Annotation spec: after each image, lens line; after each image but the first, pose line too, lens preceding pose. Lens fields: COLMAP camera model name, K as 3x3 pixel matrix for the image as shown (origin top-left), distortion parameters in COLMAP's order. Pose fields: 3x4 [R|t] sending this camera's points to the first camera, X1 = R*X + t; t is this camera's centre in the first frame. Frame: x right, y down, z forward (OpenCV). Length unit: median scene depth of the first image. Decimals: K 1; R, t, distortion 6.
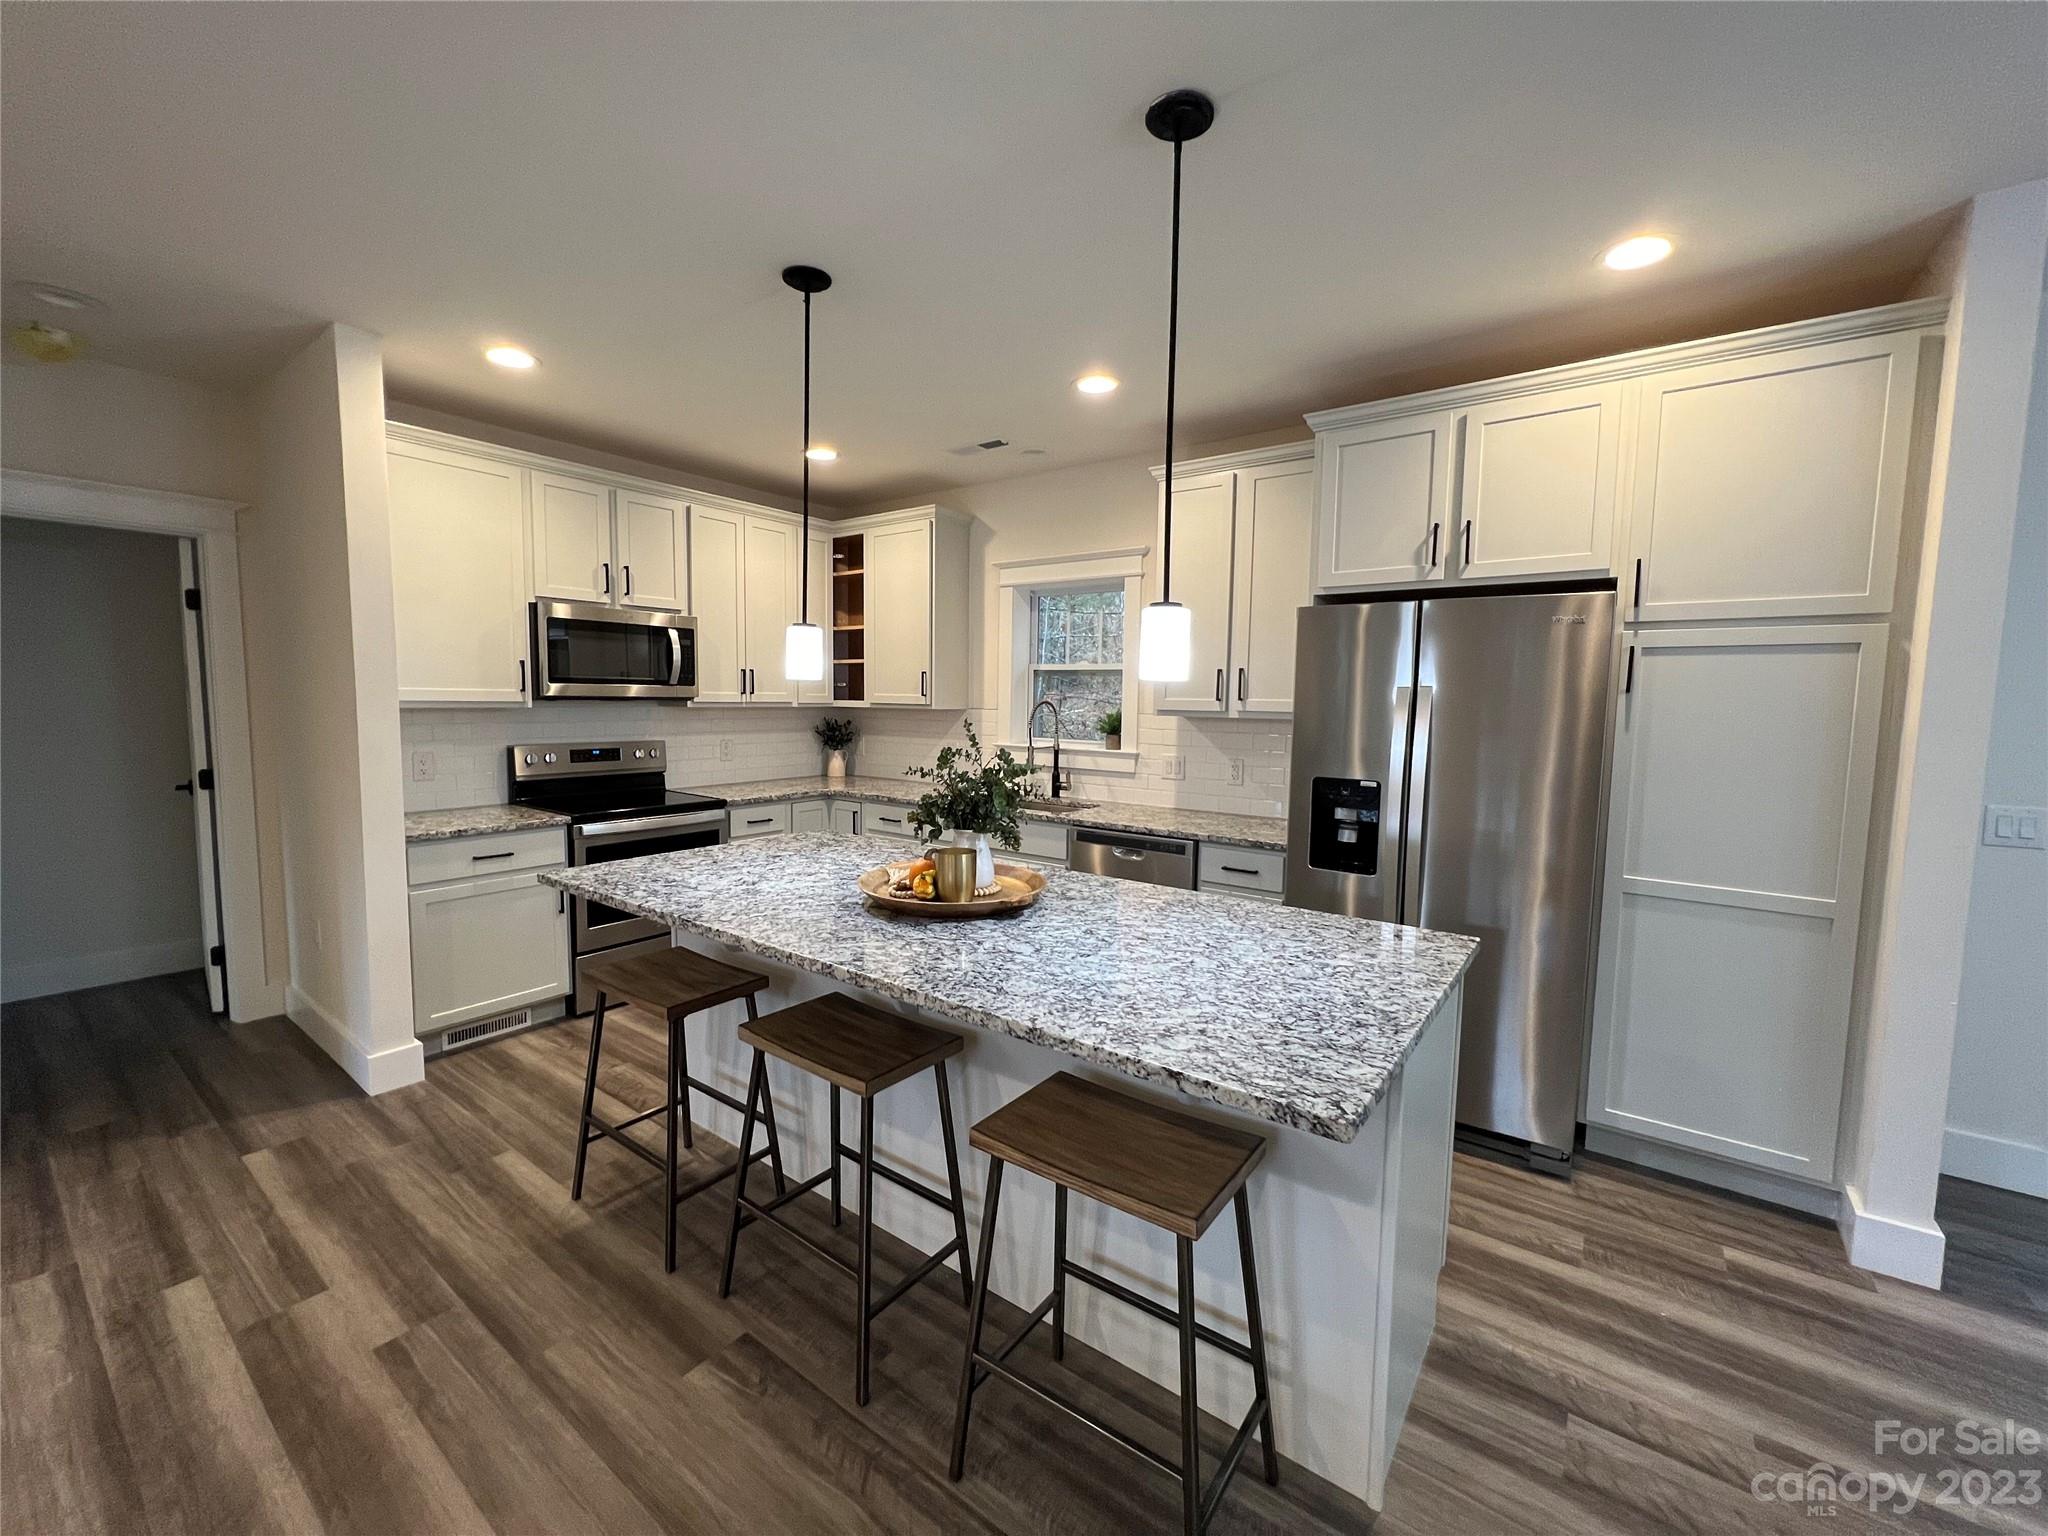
lens RADIAL K [[822.8, 0, 1020.9], [0, 822.8, 765.5], [0, 0, 1]] dist [-0.001690, -0.000090]
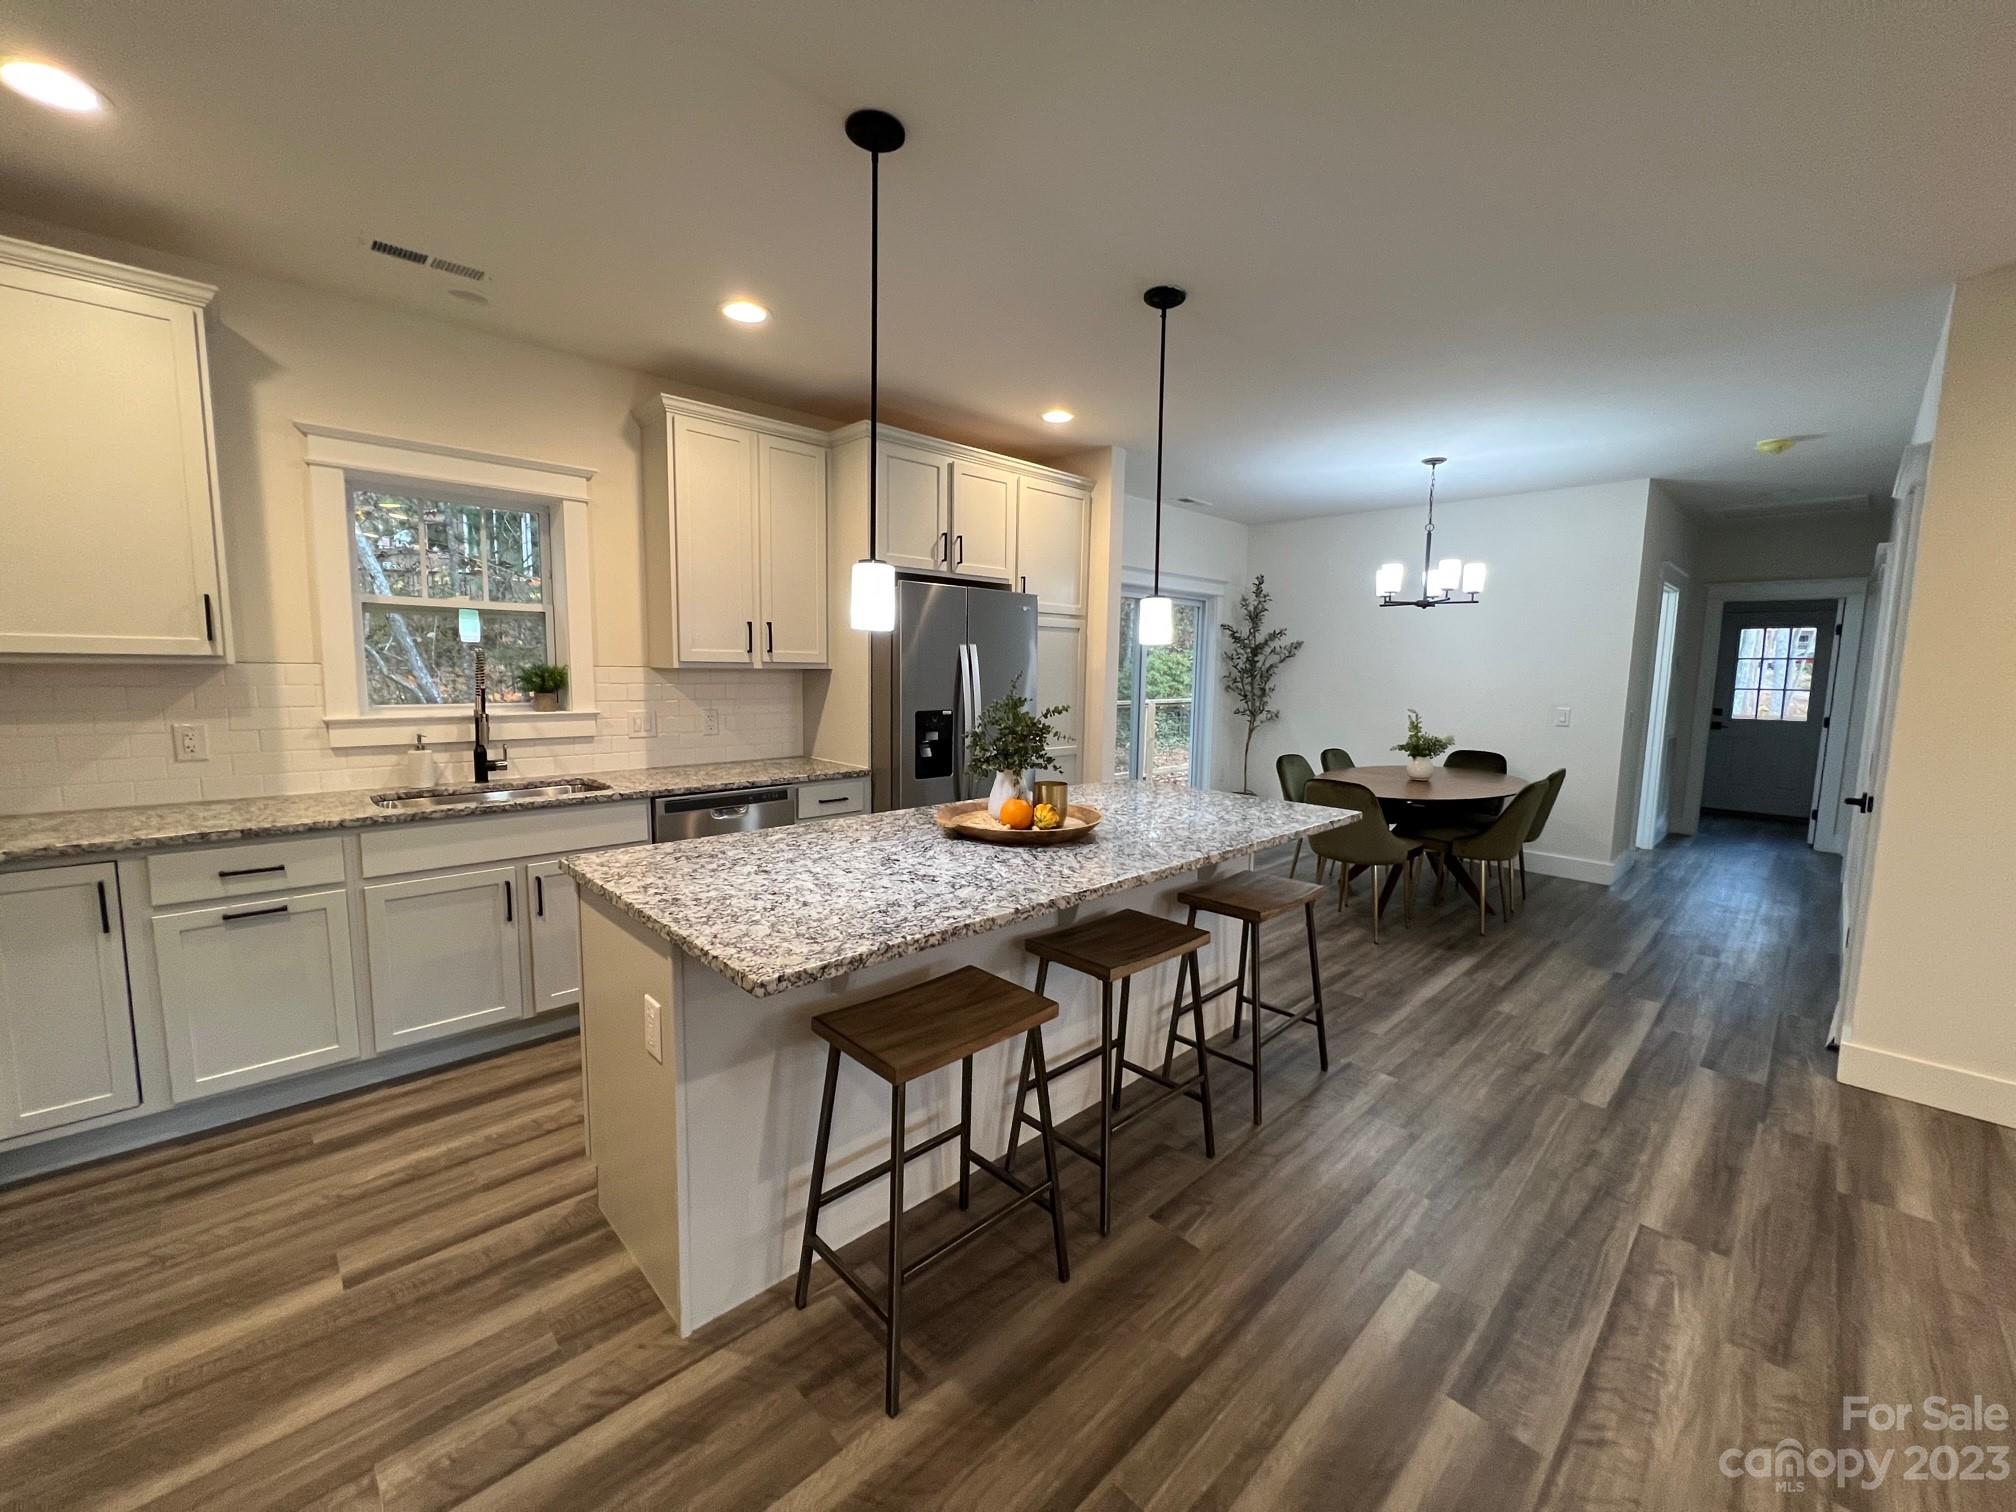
lens RADIAL K [[807.8, 0, 1004.1], [0, 807.8, 755.4], [0, 0, 1]] dist [0.004018, 0.000106]
pose [[0.165128, -0.128216, 0.977903, -0.729469], [0.065813, 0.990736, 0.118786, -0.050144], [-0.984074, 0.044744, 0.172036, 0.512408]]
